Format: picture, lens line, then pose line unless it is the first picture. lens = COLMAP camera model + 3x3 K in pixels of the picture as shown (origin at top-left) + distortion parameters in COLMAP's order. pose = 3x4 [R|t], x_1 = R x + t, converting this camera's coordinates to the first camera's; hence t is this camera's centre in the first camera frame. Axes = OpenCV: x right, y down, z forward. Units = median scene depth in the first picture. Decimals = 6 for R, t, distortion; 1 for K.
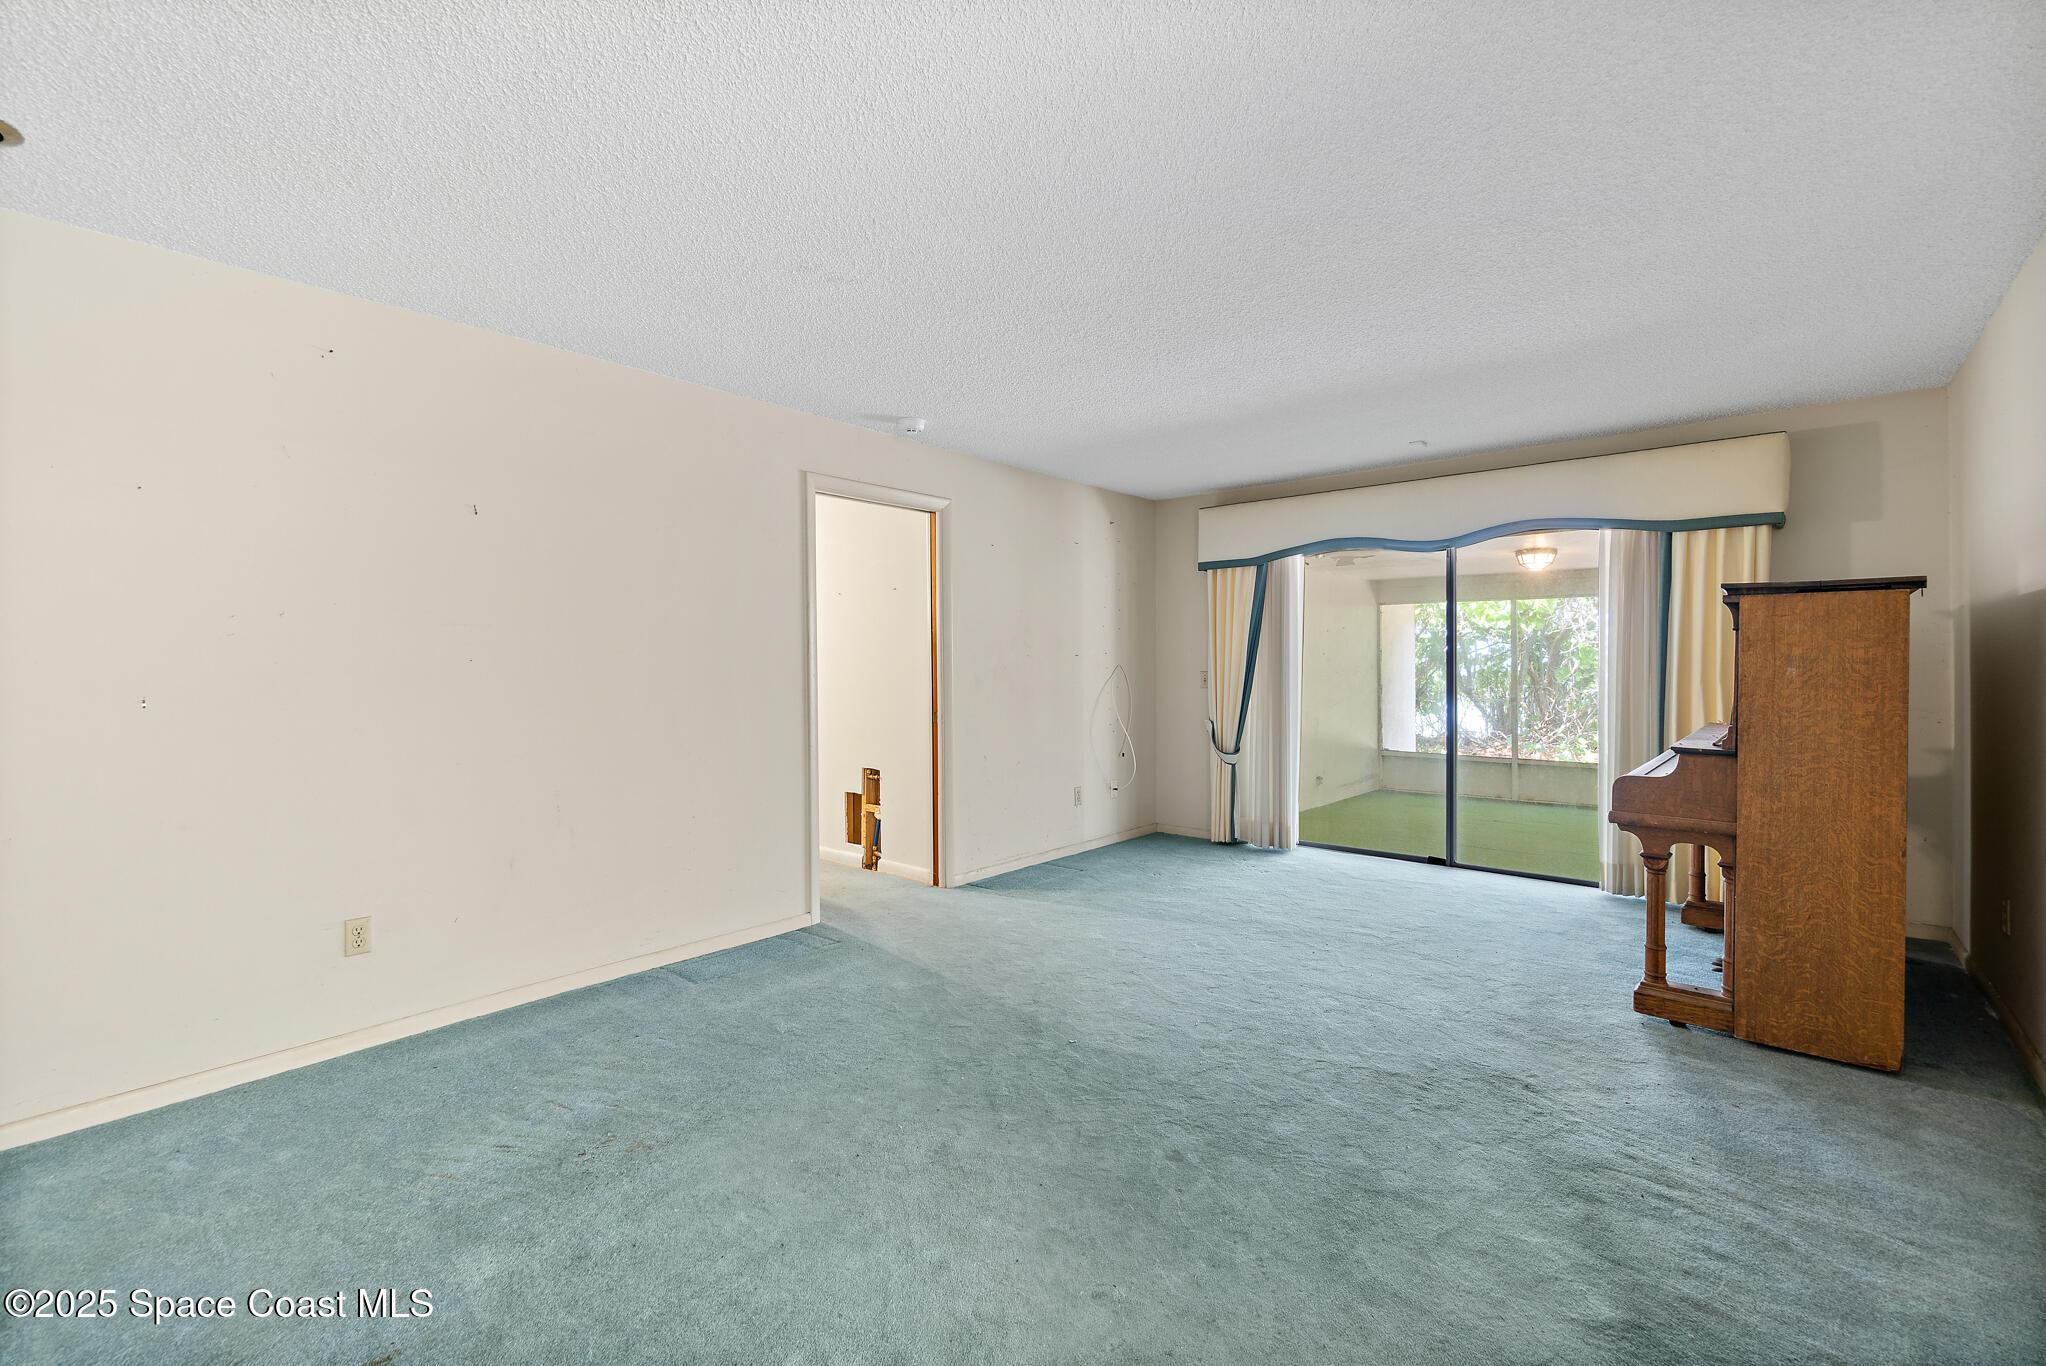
lens RADIAL K [[886.5, 0, 1013.6], [0, 886.5, 678.3], [0, 0, 1]] dist [0.004559, -0.001957]
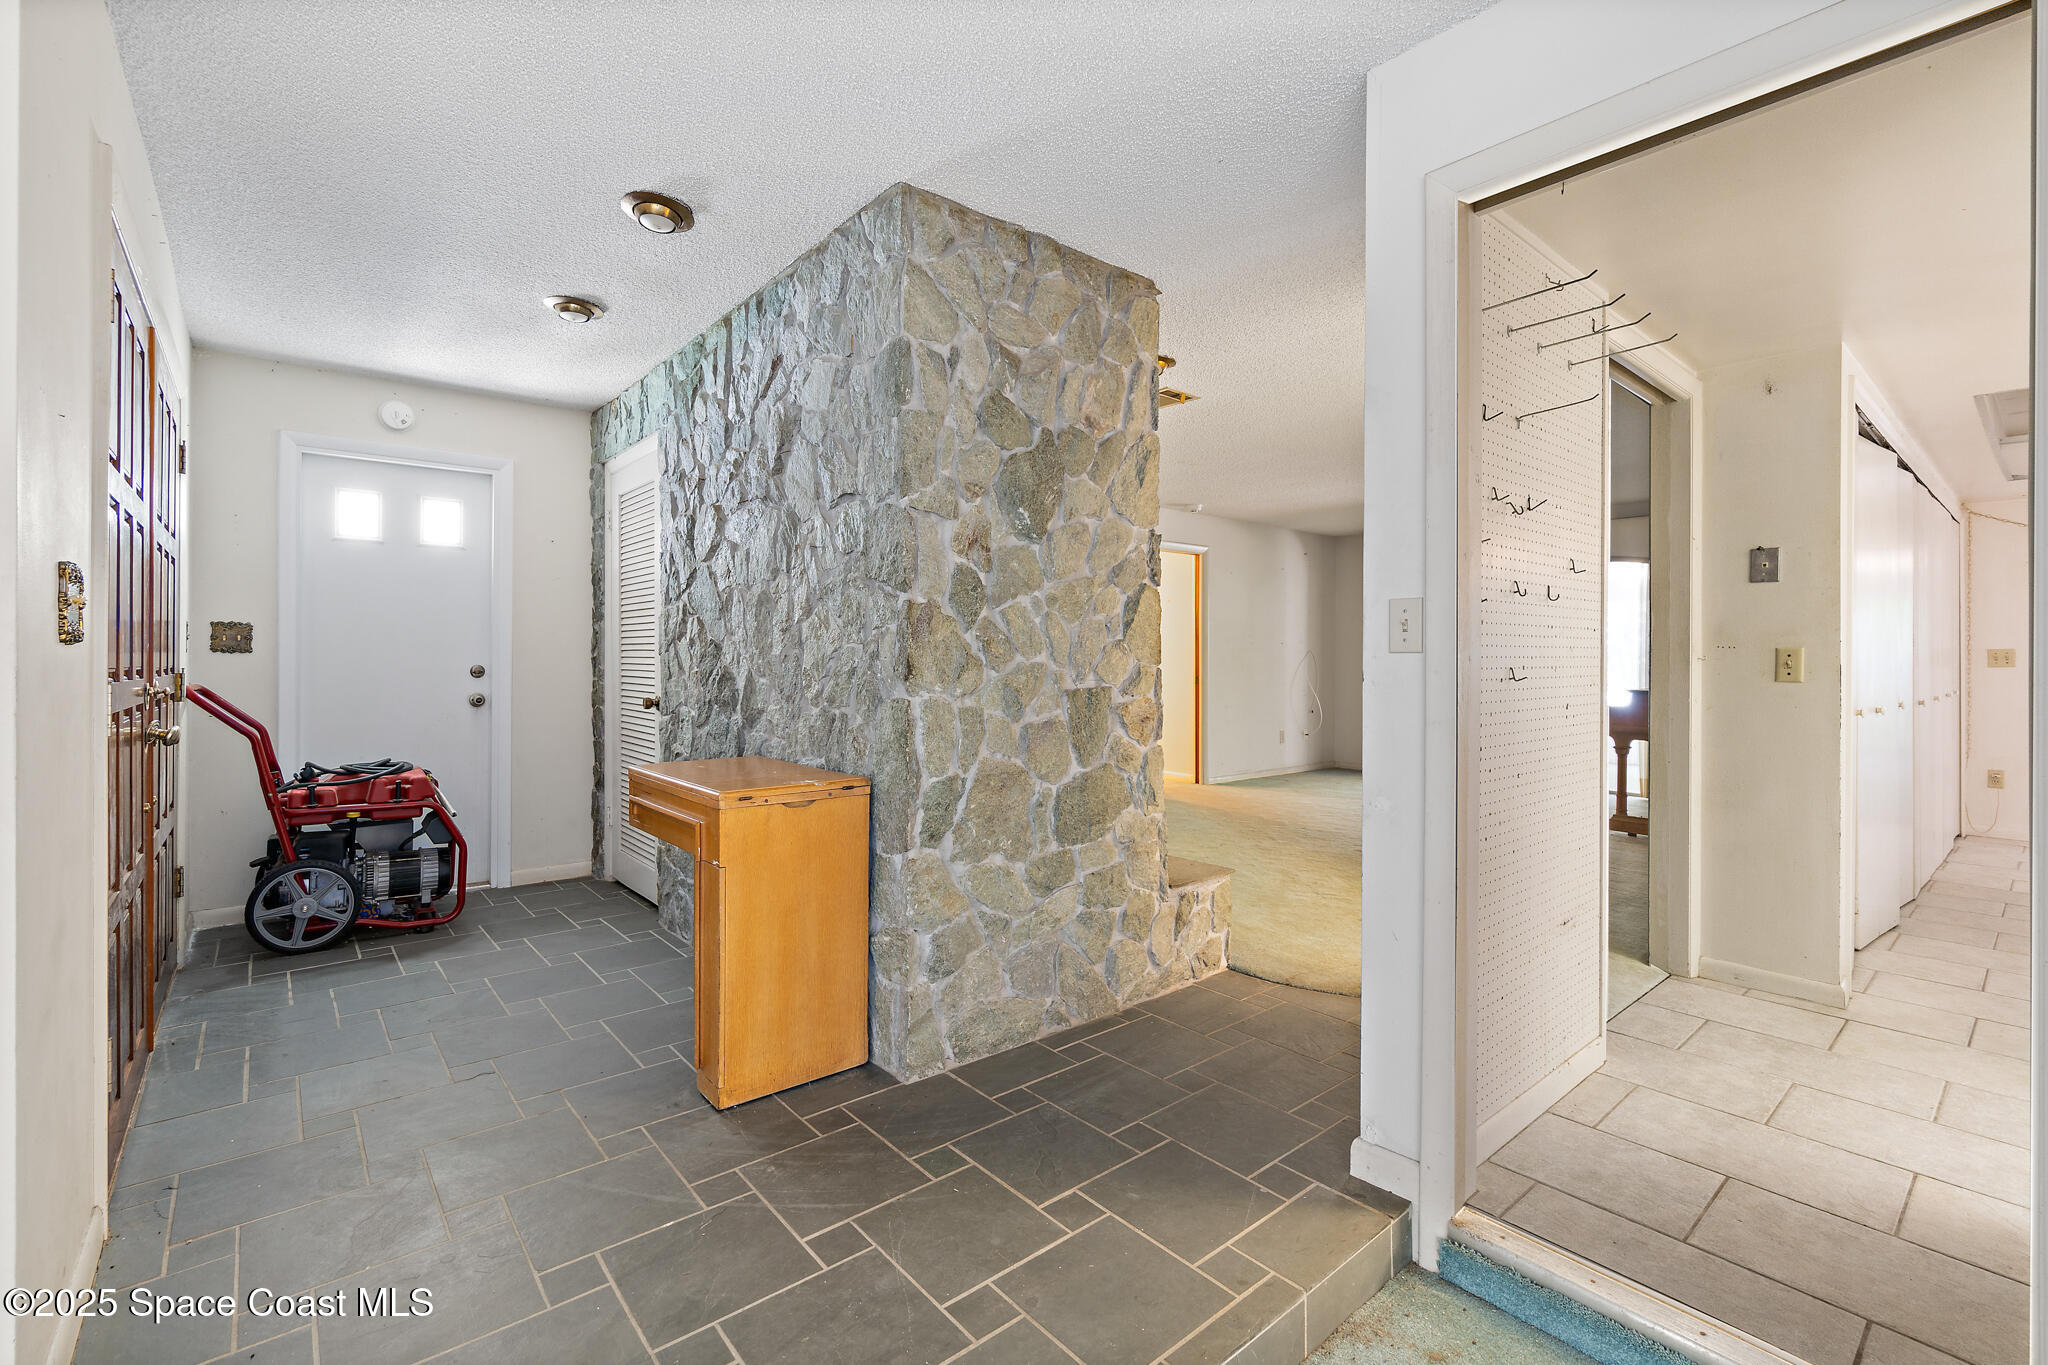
lens RADIAL K [[887.3, 0, 1038.6], [0, 887.3, 670.9], [0, 0, 1]] dist [0.004559, -0.001957]
pose [[0.989872, 0.004901, -0.141880, -0.147377], [-0.005226, 0.999985, -0.001918, 0.031641], [0.141868, 0.002640, 0.989882, -0.656957]]
